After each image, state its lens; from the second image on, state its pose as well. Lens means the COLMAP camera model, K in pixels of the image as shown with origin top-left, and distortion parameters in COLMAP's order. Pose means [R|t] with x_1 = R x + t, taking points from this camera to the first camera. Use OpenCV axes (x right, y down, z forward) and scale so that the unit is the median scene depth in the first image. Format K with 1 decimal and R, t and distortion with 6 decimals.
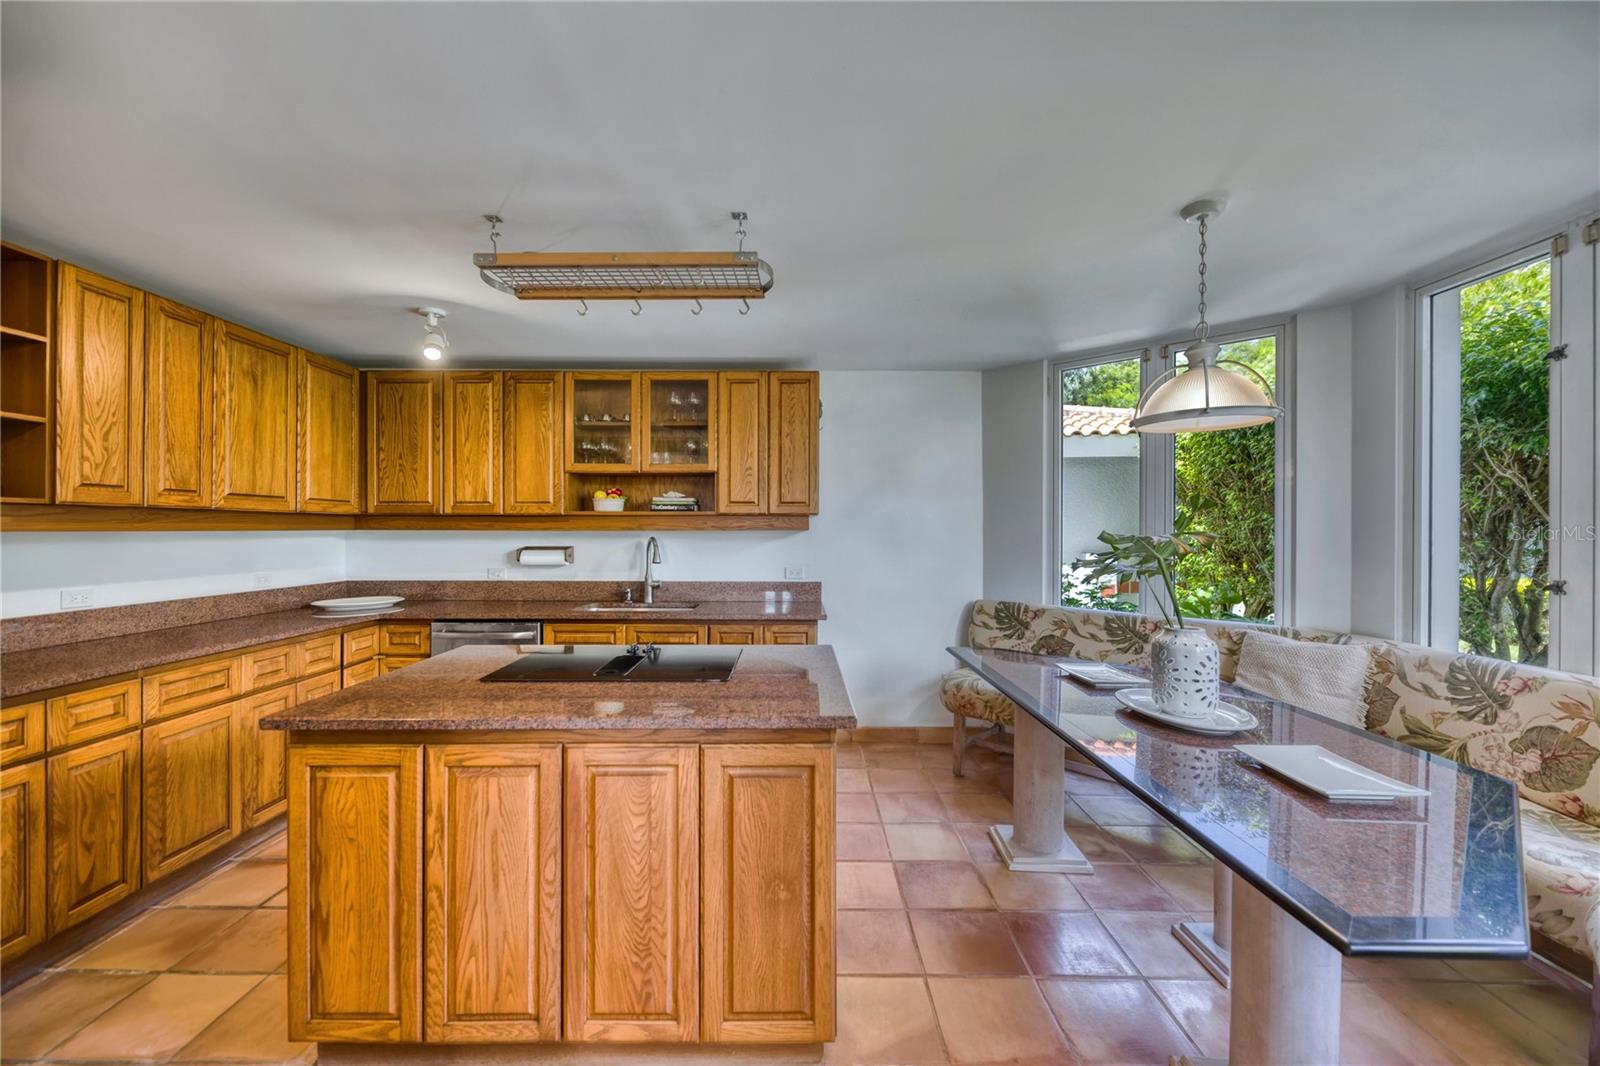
lens RADIAL K [[627.2, 0, 800.0], [0, 627.2, 533.0], [0, 0, 1]] dist [-0.000198, -0.000140]
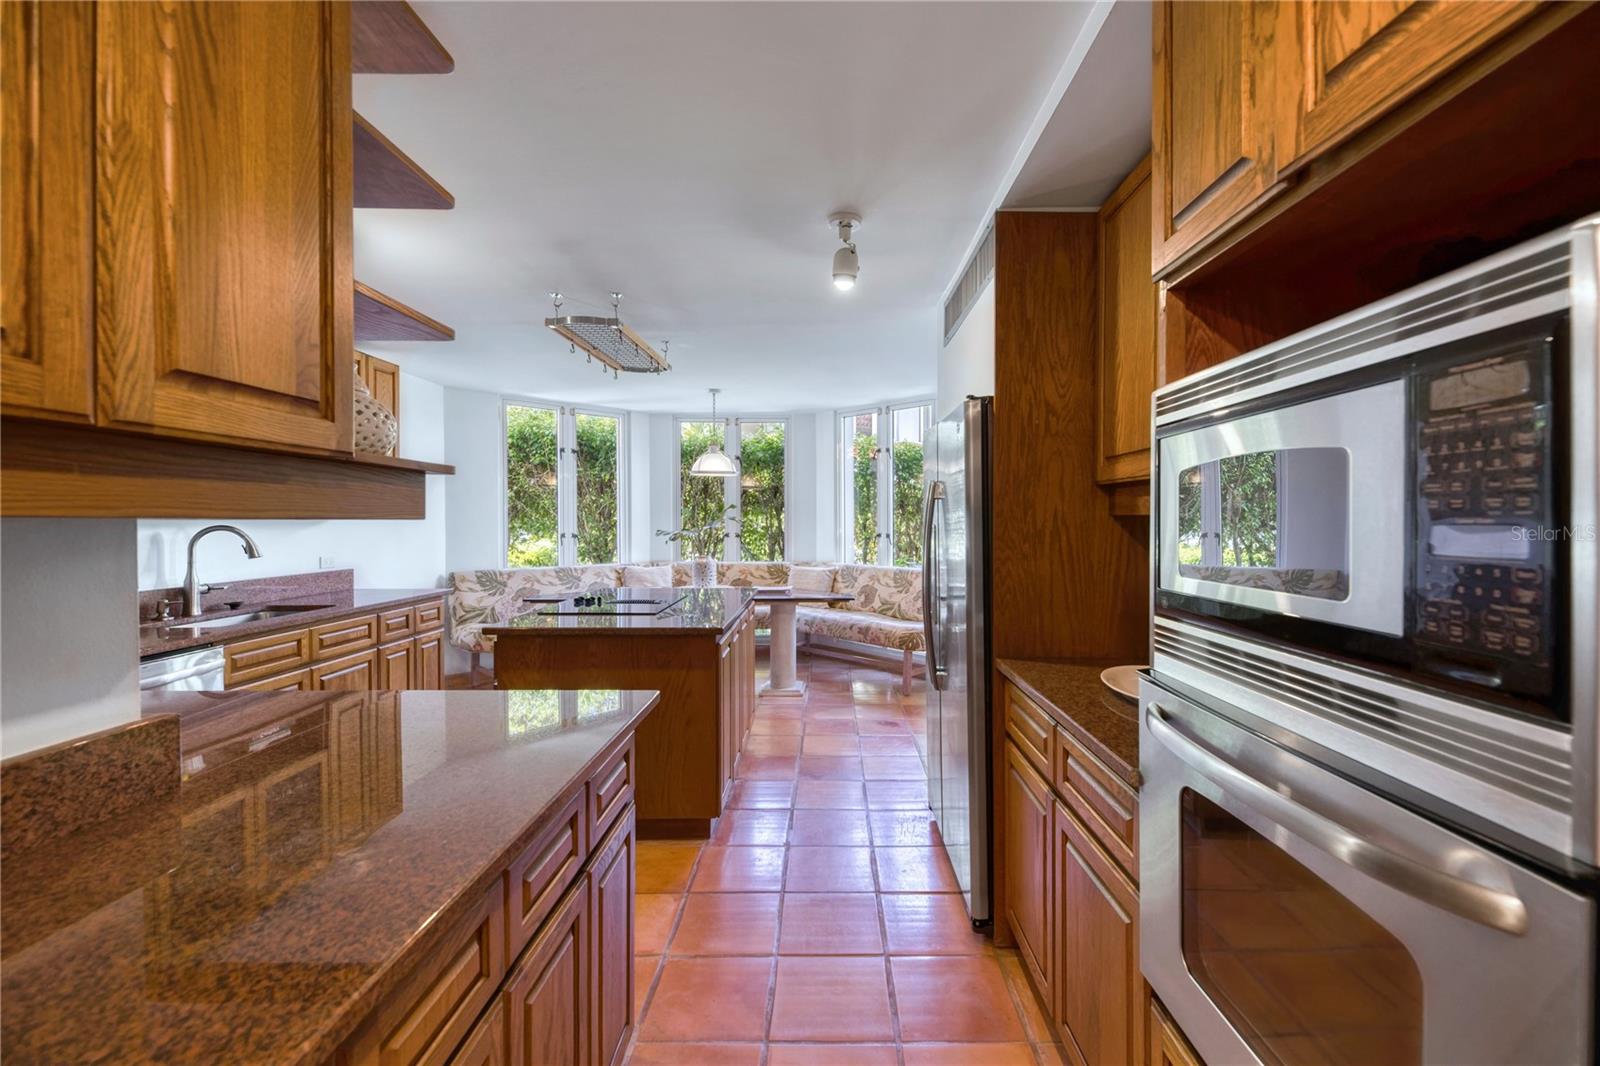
lens RADIAL K [[627.2, 0, 800.0], [0, 627.2, 533.0], [0, 0, 1]] dist [-0.000198, -0.000140]
pose [[0.060007, -0.027071, 0.997831, -1.004336], [0.007500, 0.999616, 0.026668, 0.000372], [-0.998170, 0.005884, 0.060187, 0.258156]]
